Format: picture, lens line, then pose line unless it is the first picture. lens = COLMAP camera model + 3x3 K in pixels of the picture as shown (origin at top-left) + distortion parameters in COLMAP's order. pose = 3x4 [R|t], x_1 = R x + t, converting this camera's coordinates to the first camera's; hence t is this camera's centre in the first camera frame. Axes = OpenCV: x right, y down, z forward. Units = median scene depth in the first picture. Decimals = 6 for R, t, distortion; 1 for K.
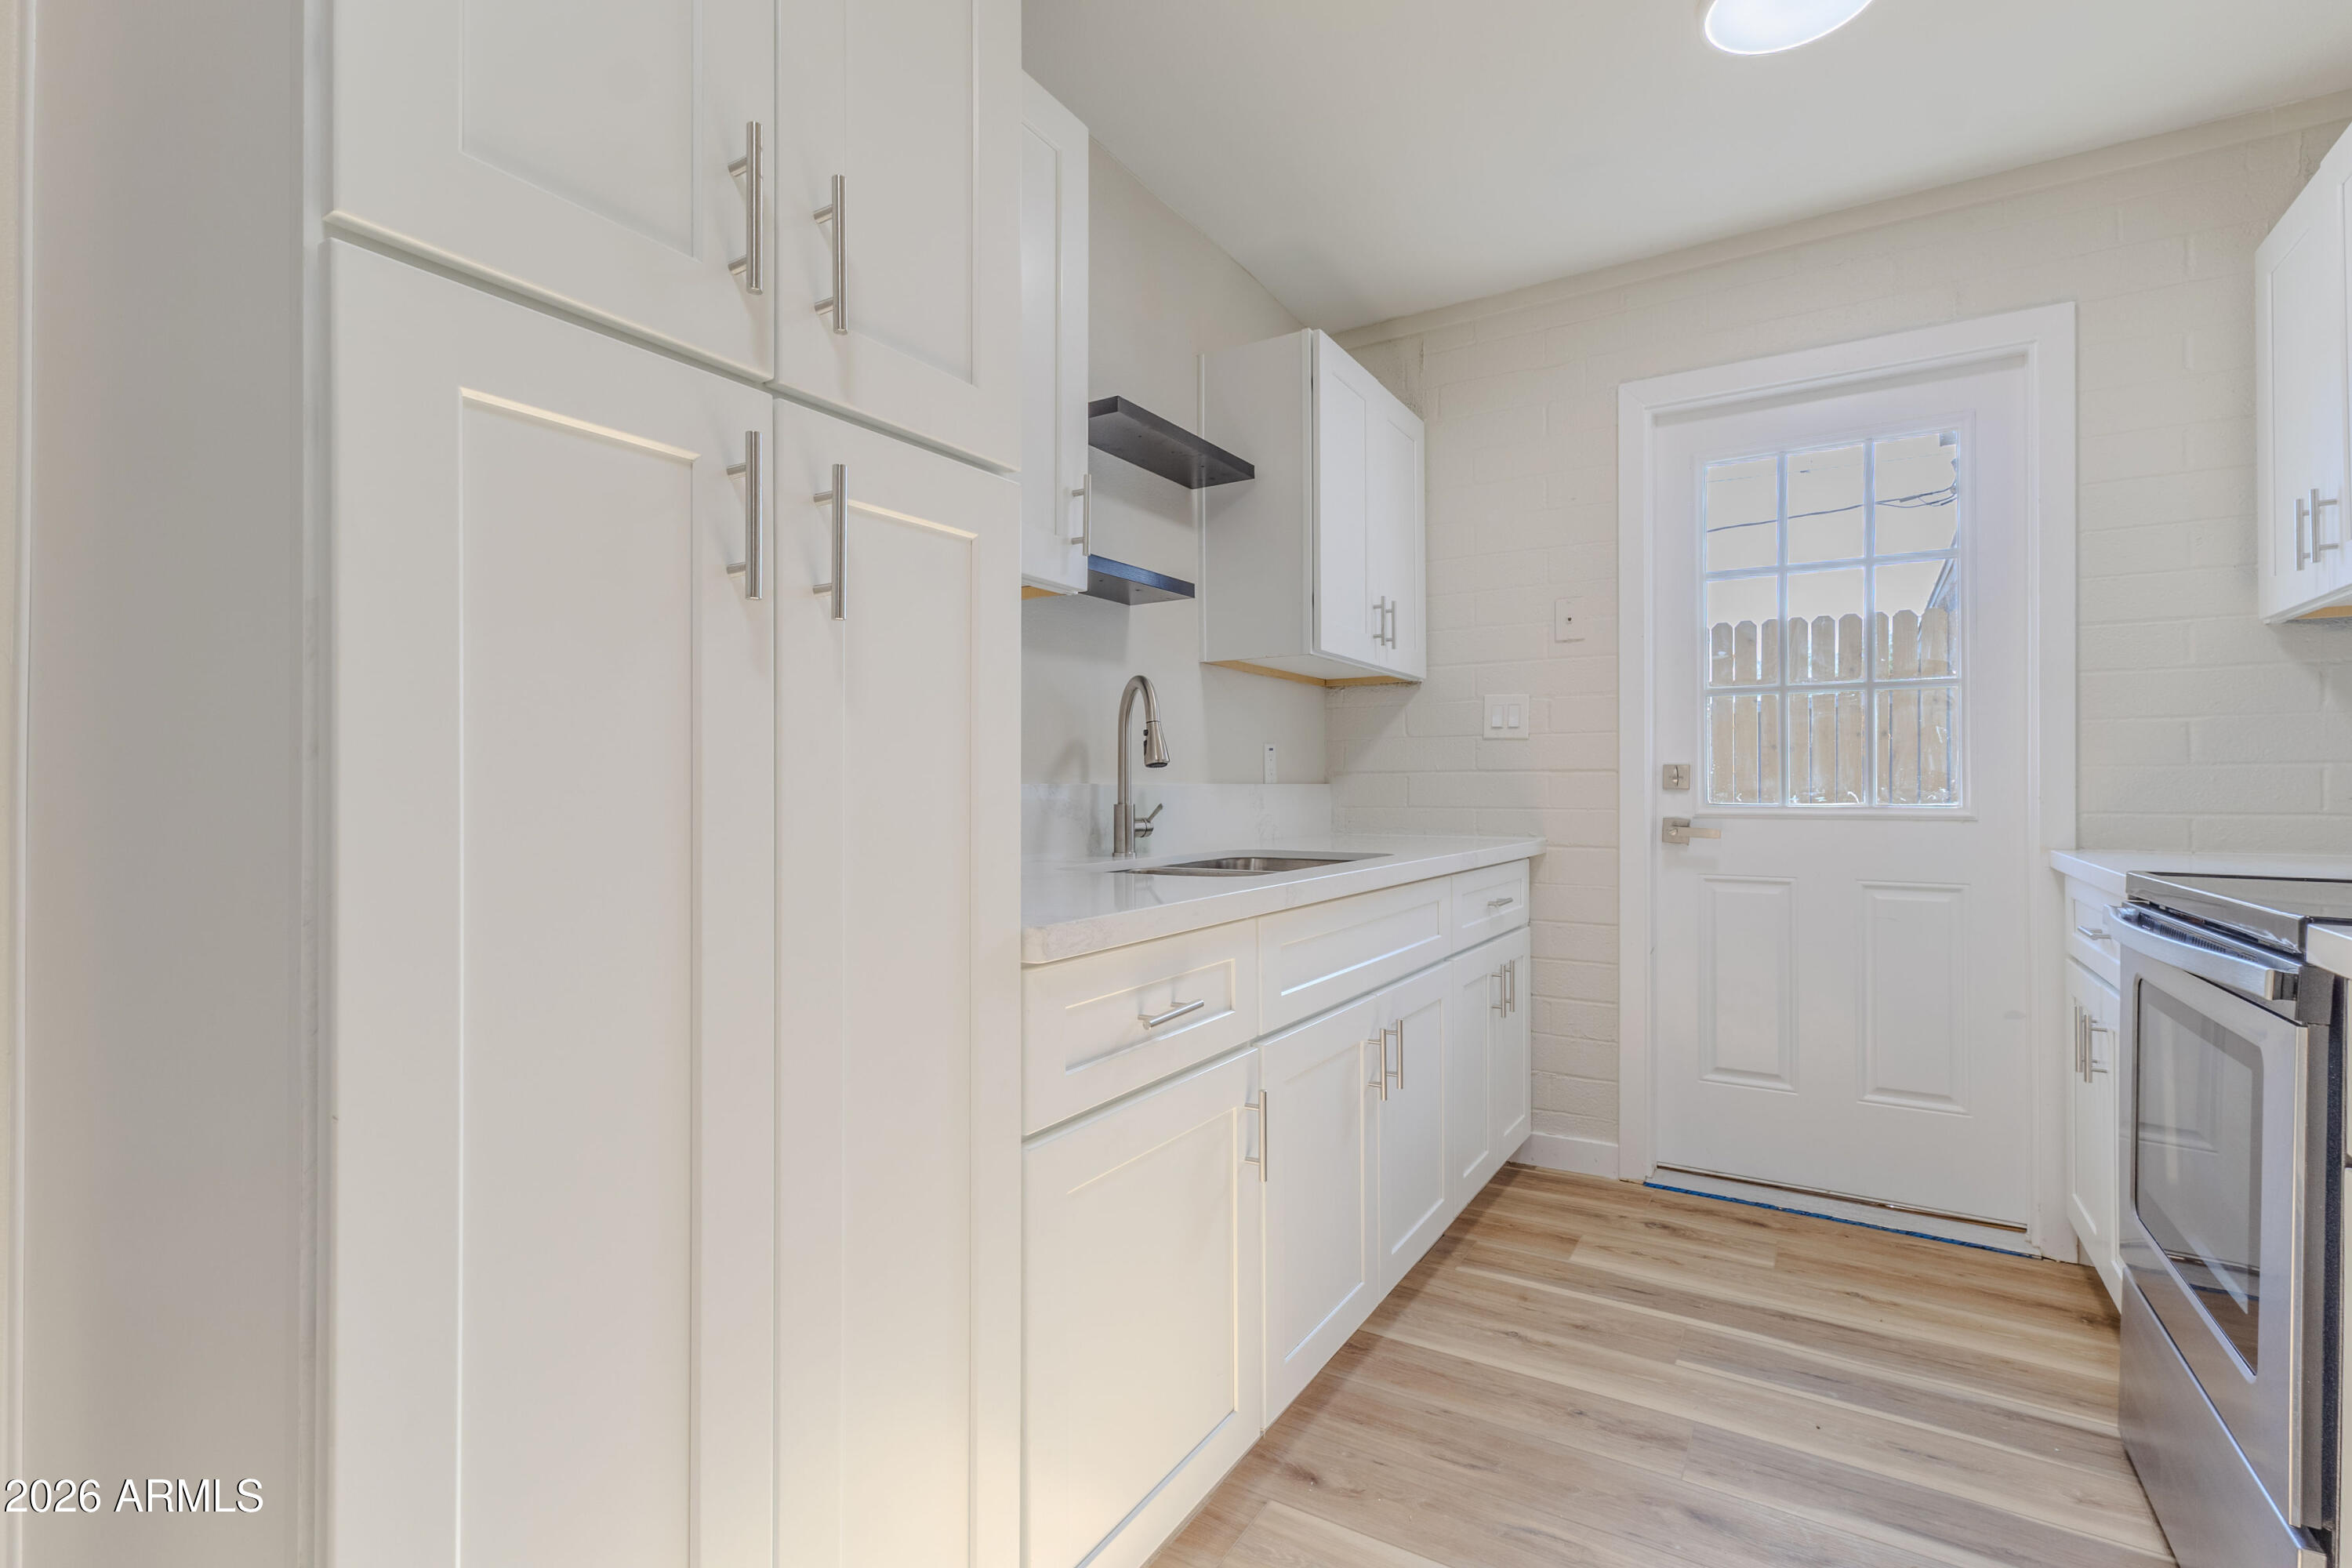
lens RADIAL K [[1085.9, 0, 1177.8], [0, 1085.9, 777.9], [0, 0, 1]] dist [0.001870, -0.000169]
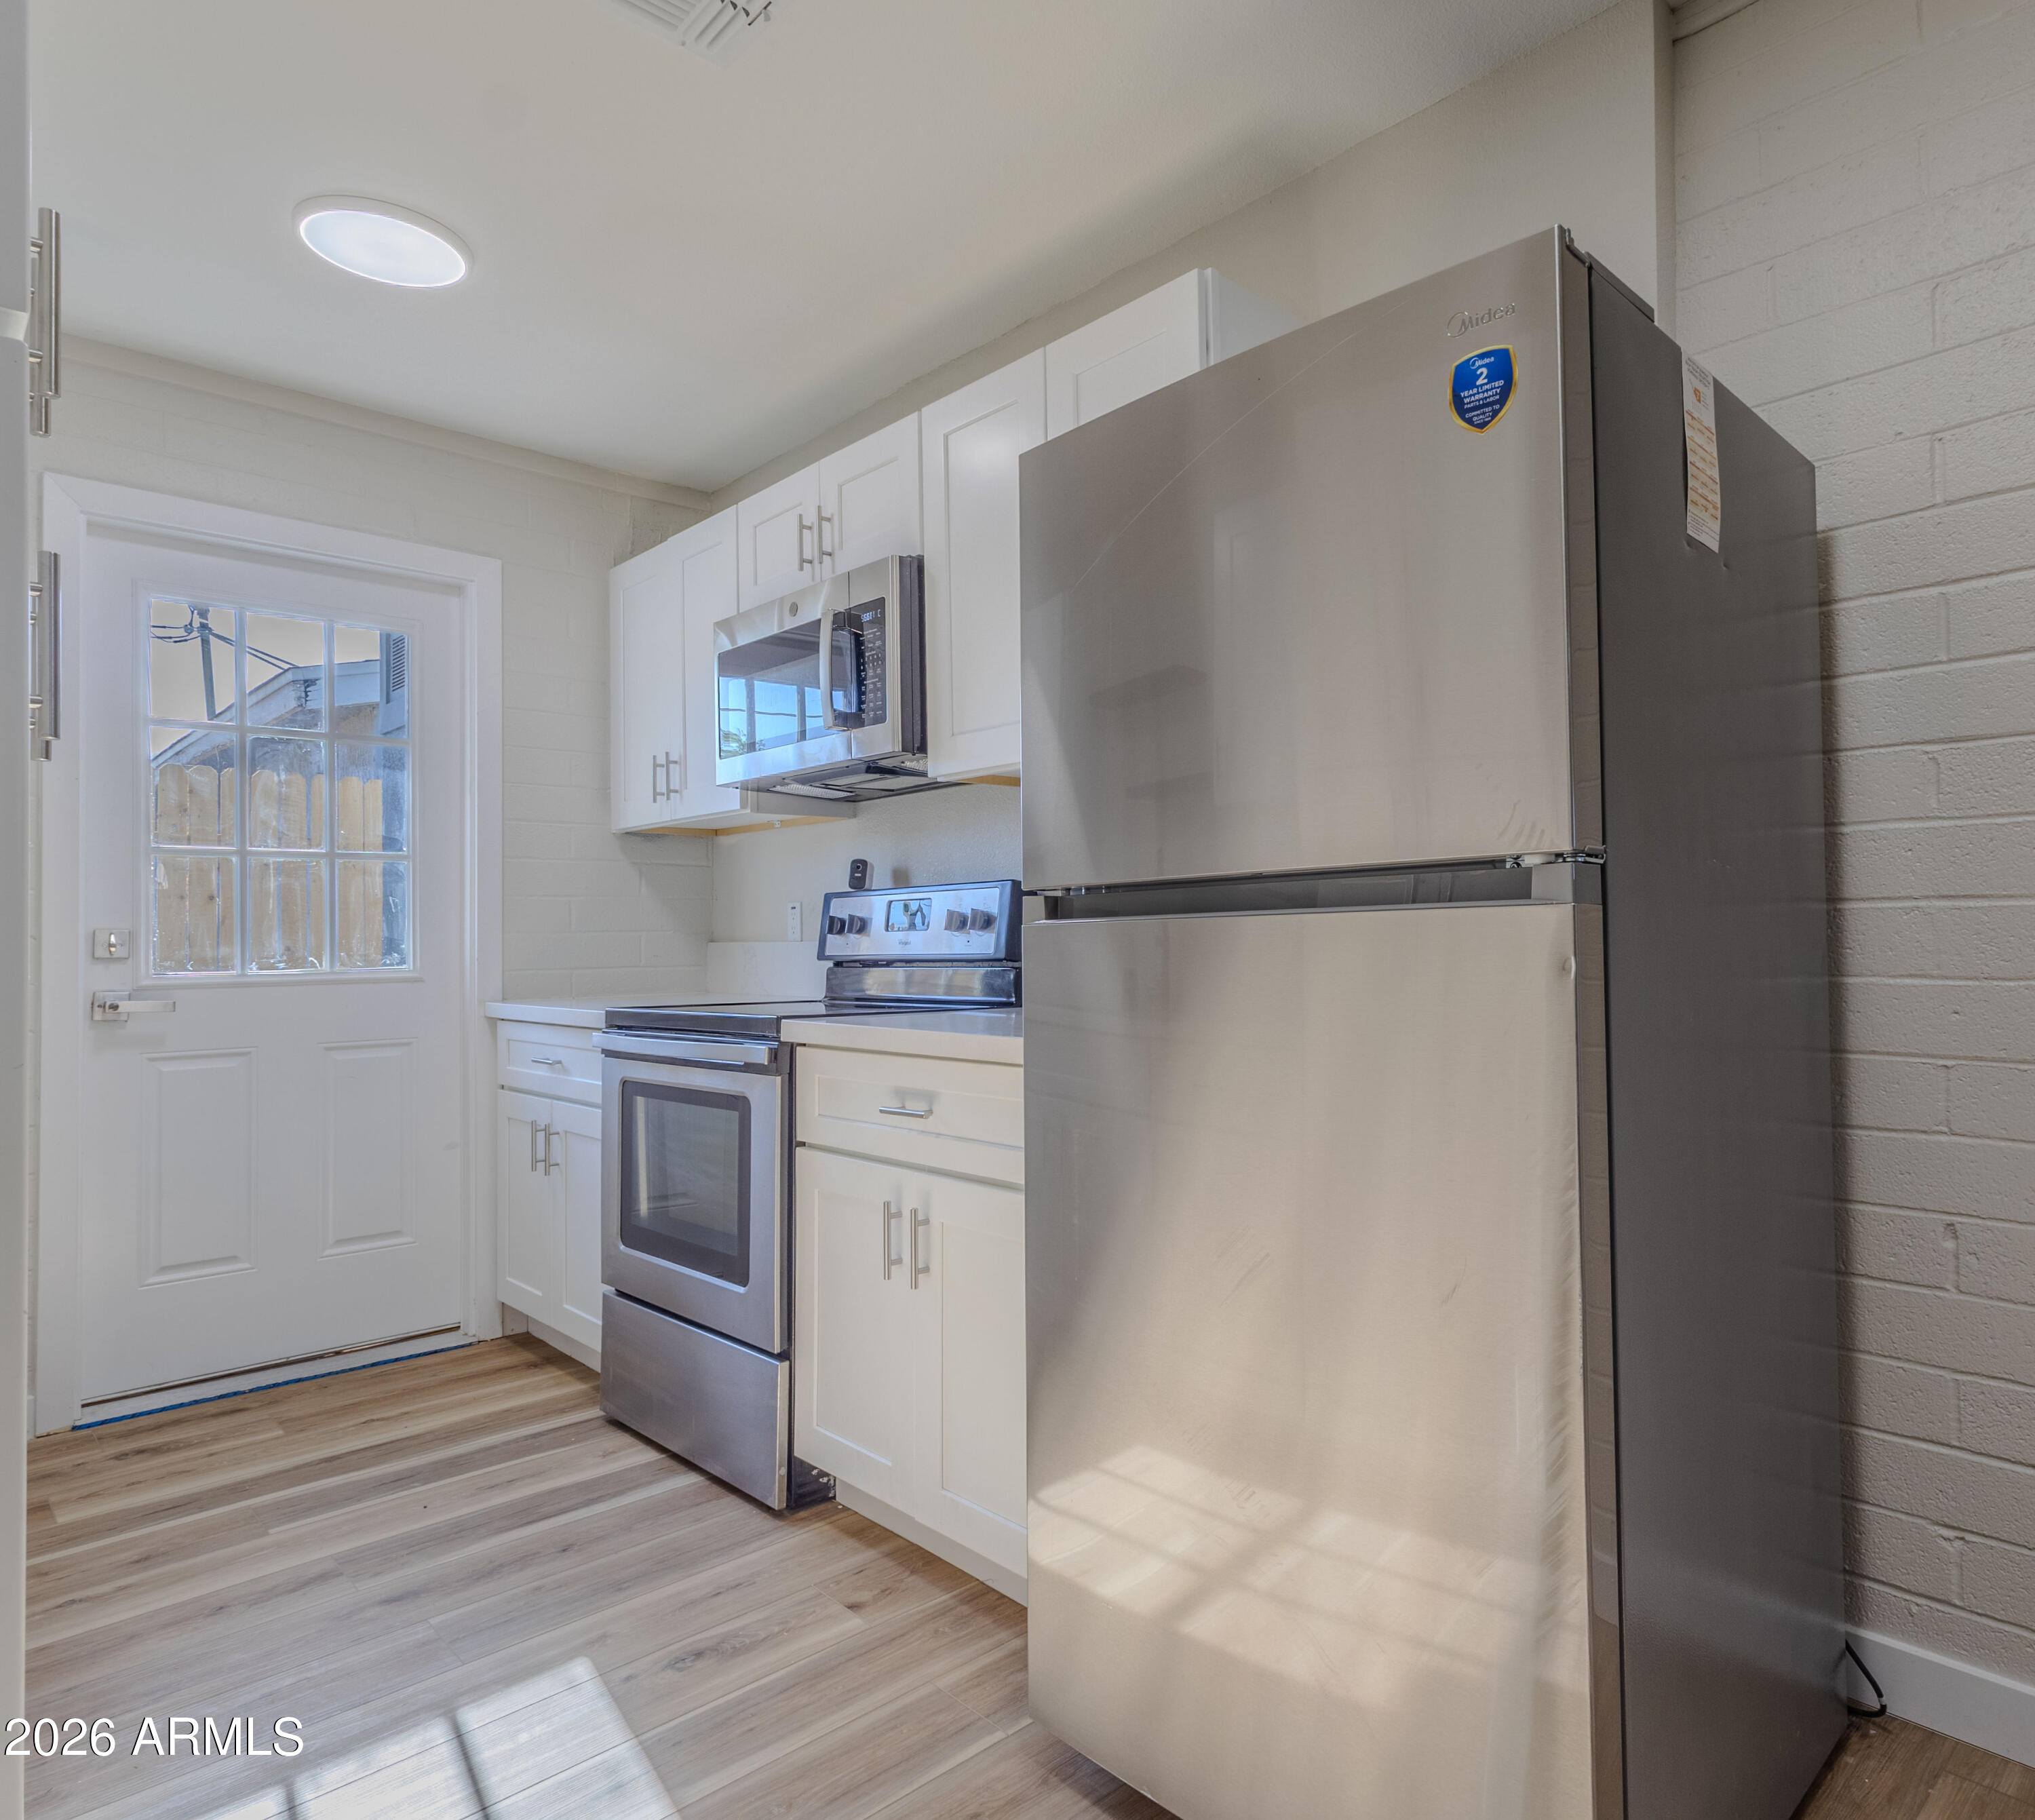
lens RADIAL K [[1251.2, 0, 1148.3], [0, 1251.2, 913.4], [0, 0, 1]] dist [-0.000885, -0.001838]
pose [[0.221720, 0.019416, 0.974917, -0.404486], [0.006884, 0.999746, -0.021476, 0.001779], [-0.975086, 0.011474, 0.221530, -0.035246]]
